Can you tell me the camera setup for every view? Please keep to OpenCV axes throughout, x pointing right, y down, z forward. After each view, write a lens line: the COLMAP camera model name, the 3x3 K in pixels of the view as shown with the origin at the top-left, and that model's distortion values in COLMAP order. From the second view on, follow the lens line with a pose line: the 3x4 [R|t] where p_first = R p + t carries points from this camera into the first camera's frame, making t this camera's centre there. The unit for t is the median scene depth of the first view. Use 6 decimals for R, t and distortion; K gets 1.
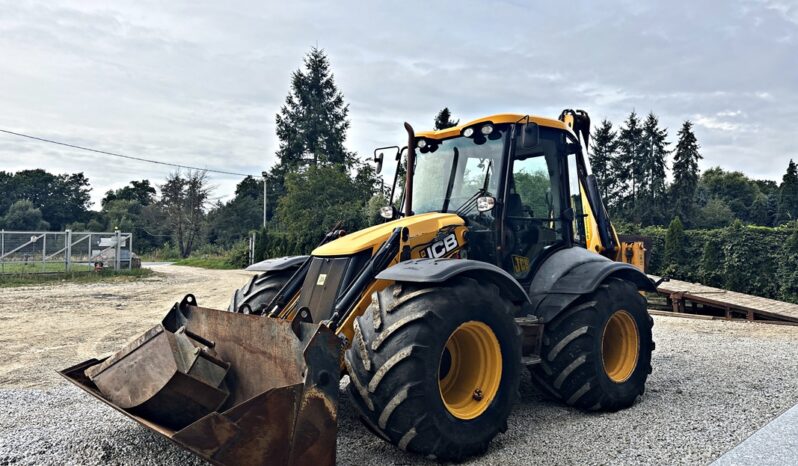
lens RADIAL K [[603.9, 0, 401.8], [0, 603.9, 231.9], [0, 0, 1]] dist [0.044821, -0.065783]
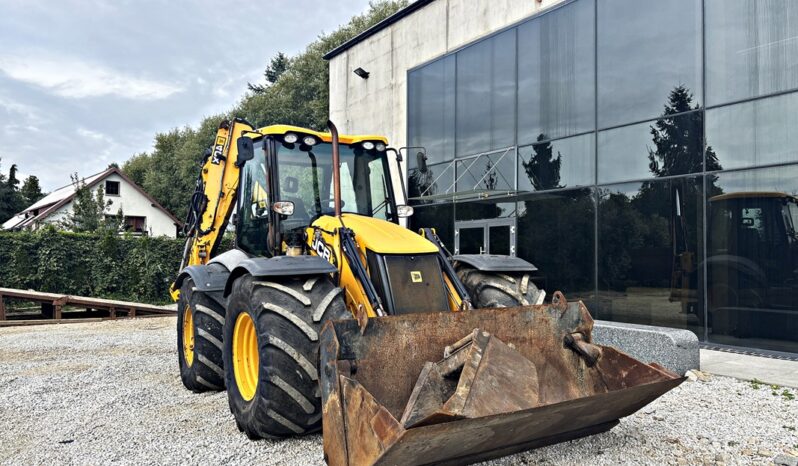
lens RADIAL K [[606.1, 0, 399.4], [0, 606.1, 234.7], [0, 0, 1]] dist [0.025304, -0.006804]
pose [[0.180348, 0.029442, 0.983162, -0.998066], [-0.022277, 0.999418, -0.025842, 0.030453], [-0.983351, -0.017241, 0.180899, 0.738841]]
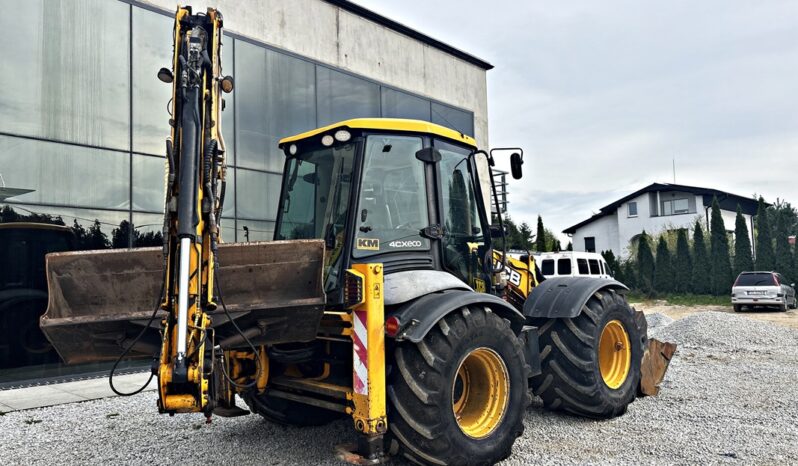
lens RADIAL K [[609.8, 0, 399.5], [0, 609.8, 234.5], [0, 0, 1]] dist [0.020229, -0.000770]
pose [[-0.998432, 0.015025, -0.053917, 0.198573], [0.020343, 0.994832, -0.099471, 0.069208], [0.052143, -0.100412, -0.993579, 2.138802]]
